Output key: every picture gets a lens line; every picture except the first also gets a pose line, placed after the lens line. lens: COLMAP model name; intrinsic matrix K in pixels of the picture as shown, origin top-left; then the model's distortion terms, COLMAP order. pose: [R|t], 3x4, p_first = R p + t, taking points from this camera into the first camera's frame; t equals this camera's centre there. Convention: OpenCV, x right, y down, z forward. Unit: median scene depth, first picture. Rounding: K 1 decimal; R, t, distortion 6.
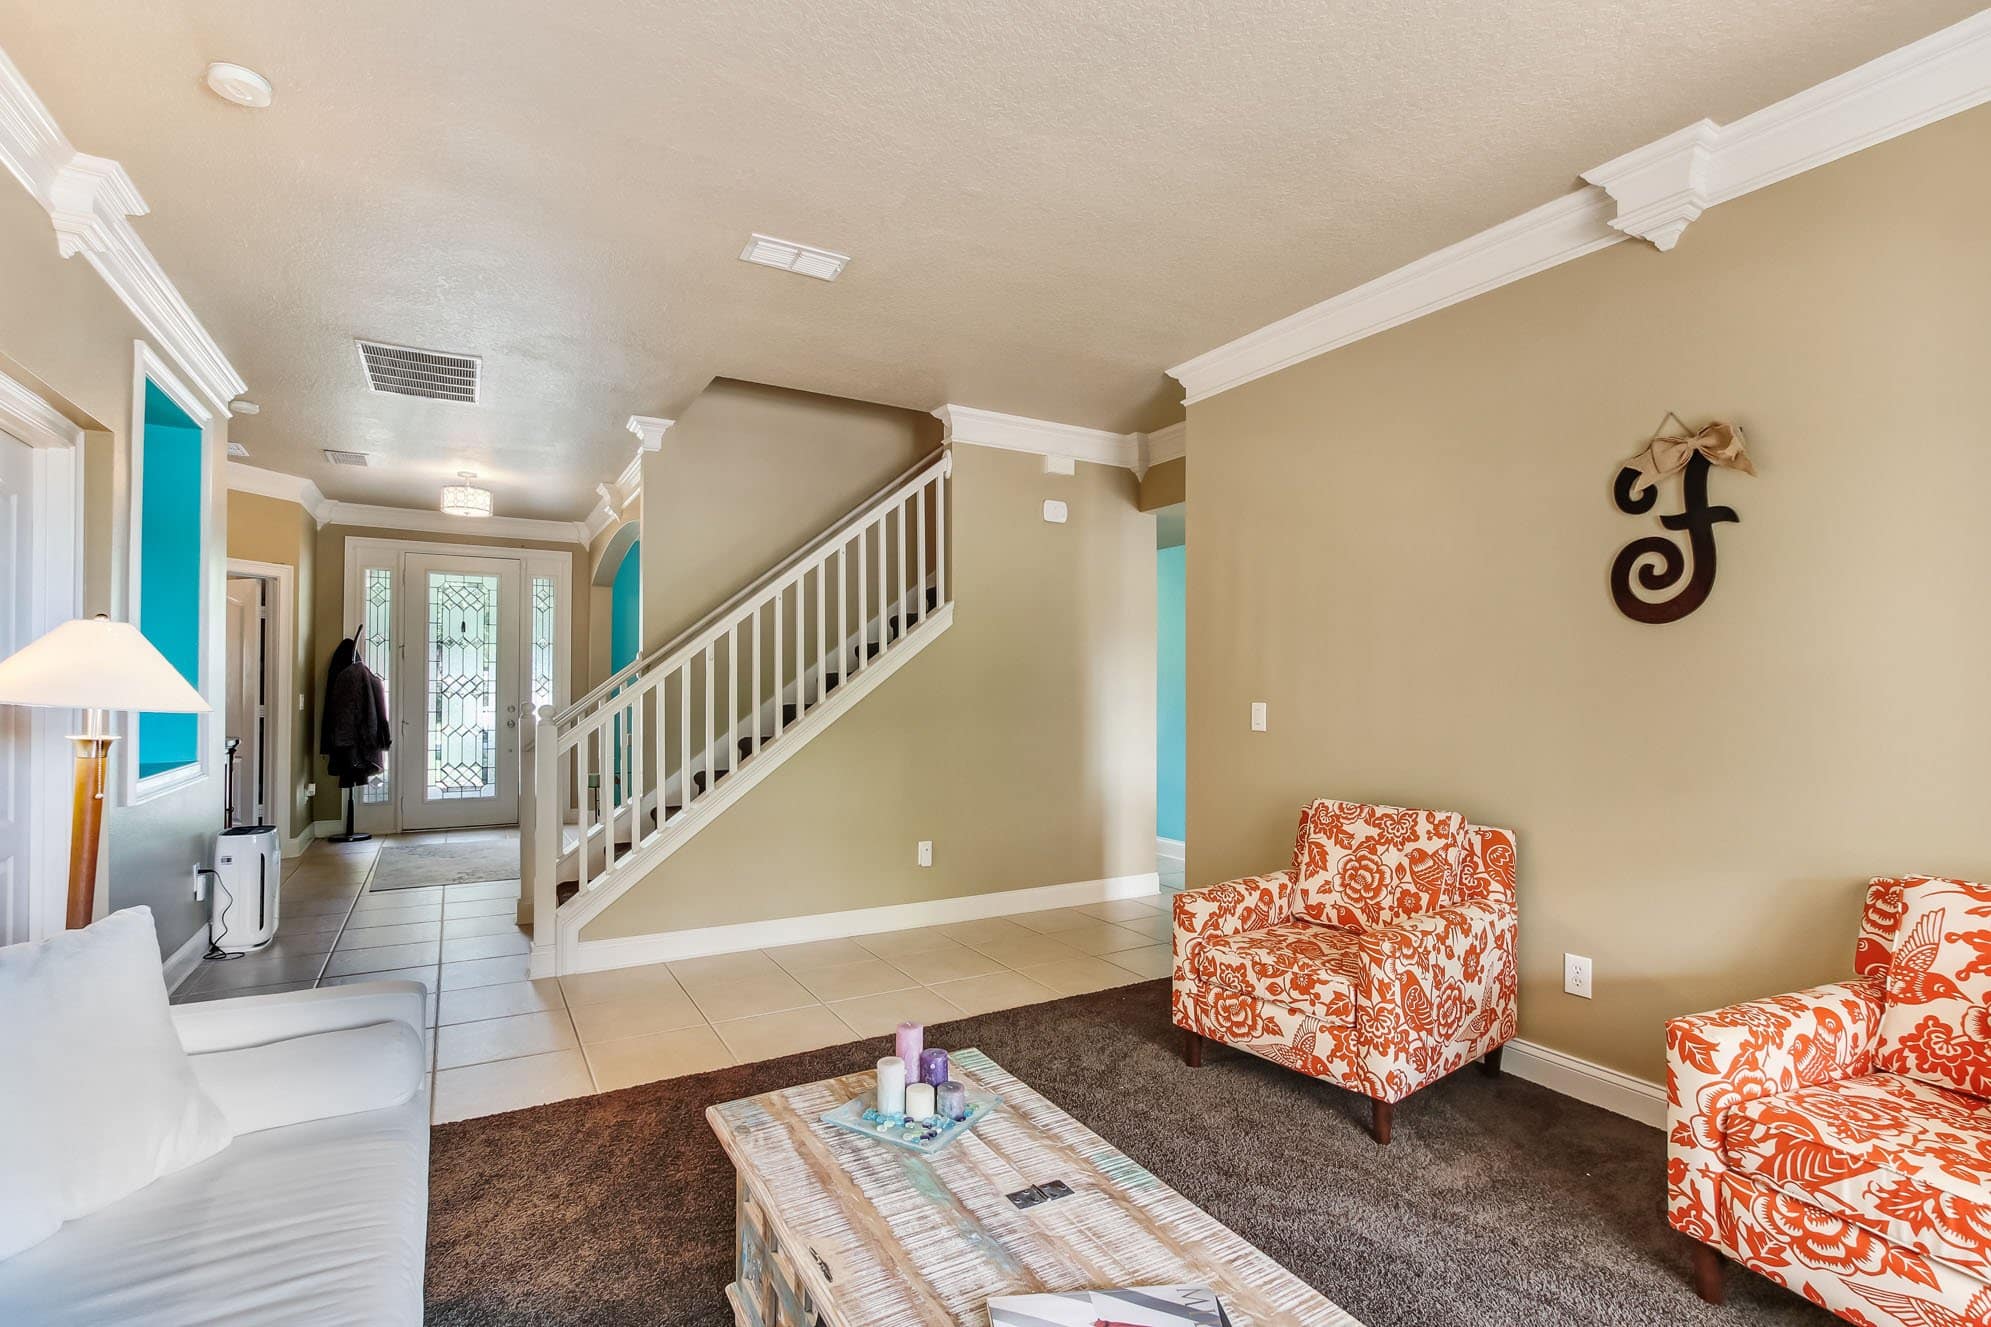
lens RADIAL K [[926.6, 0, 993.7], [0, 926.6, 678.9], [0, 0, 1]] dist [-0.017498, 0.005185]
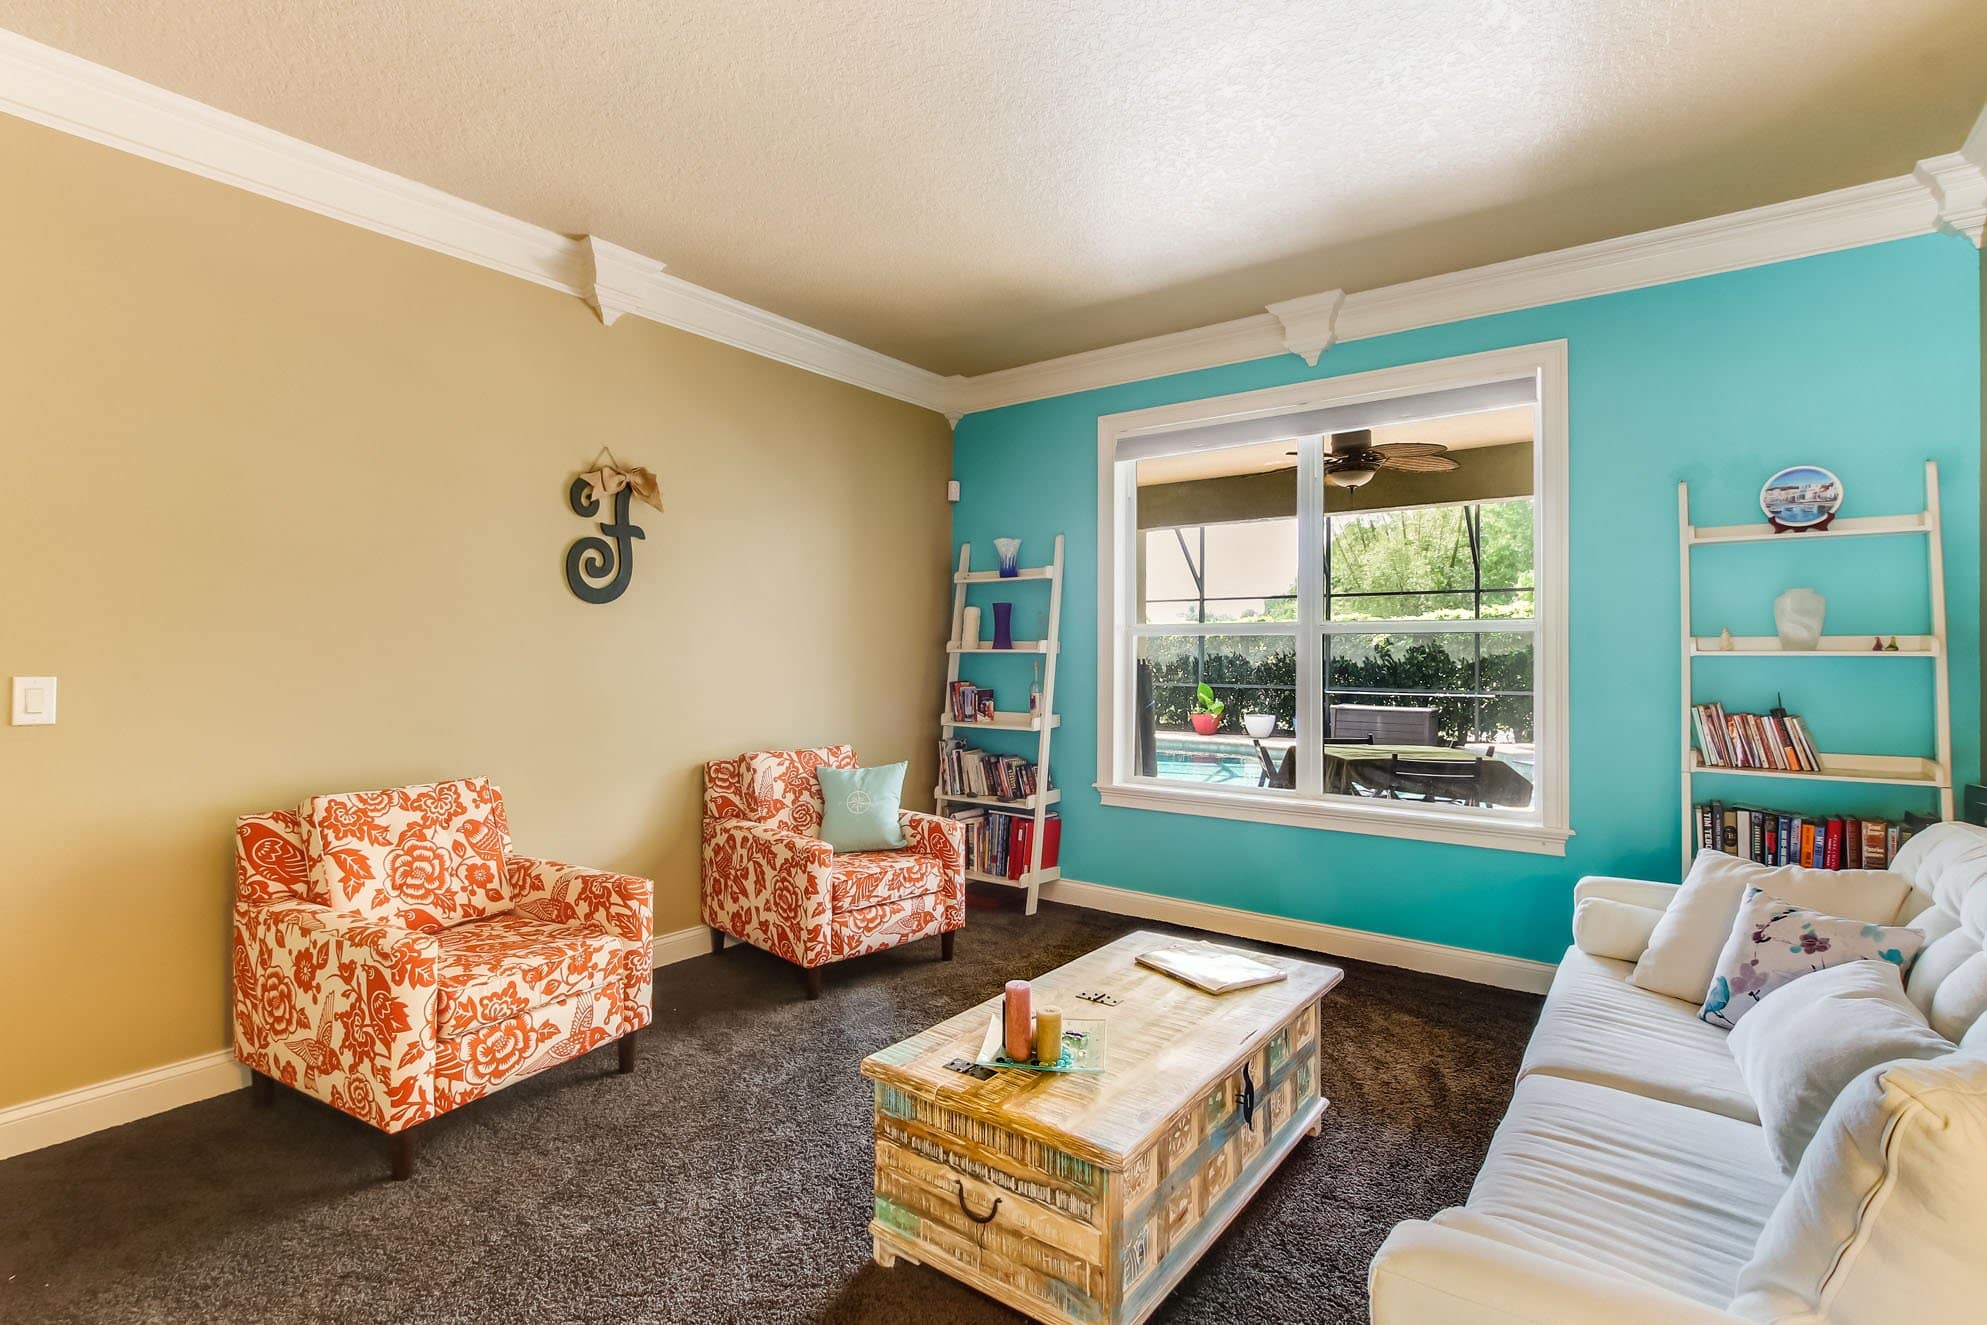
lens RADIAL K [[924.7, 0, 980.8], [0, 924.7, 647.8], [0, 0, 1]] dist [-0.017498, 0.005185]
pose [[-0.374286, 0.001825, 0.927311, -0.663723], [-0.013502, 0.999881, -0.007418, 0.004922], [-0.927215, -0.015298, -0.374217, 0.918849]]
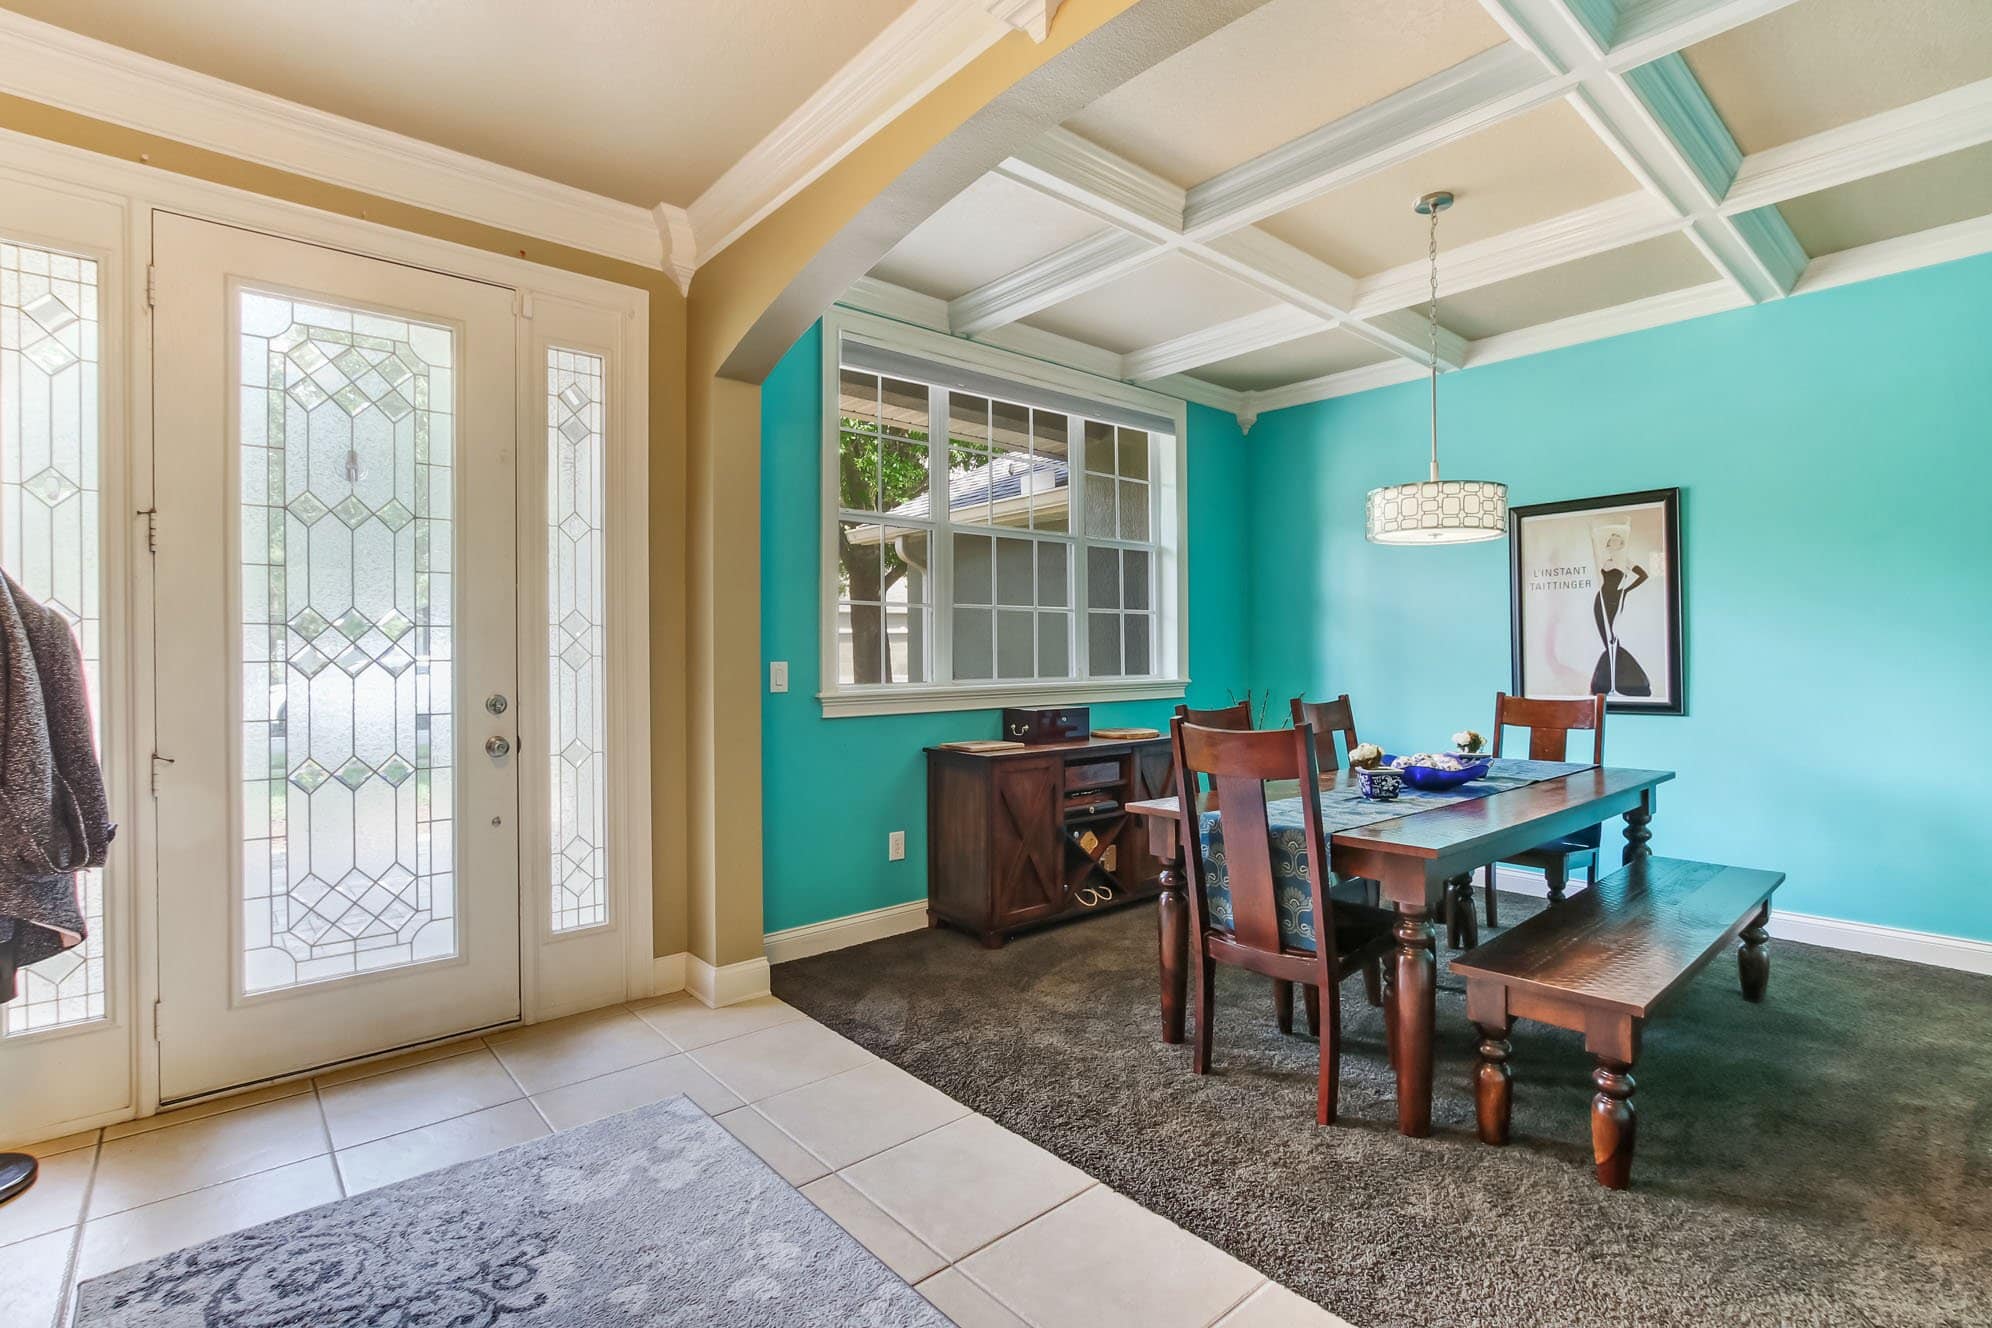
lens RADIAL K [[927.0, 0, 981.0], [0, 927.0, 662.4], [0, 0, 1]] dist [-0.017498, 0.005185]
pose [[0.985226, -0.010287, 0.170948, -1.307339], [0.006917, 0.999770, 0.020302, 0.031670], [-0.171118, -0.018820, 0.985071, 2.019819]]
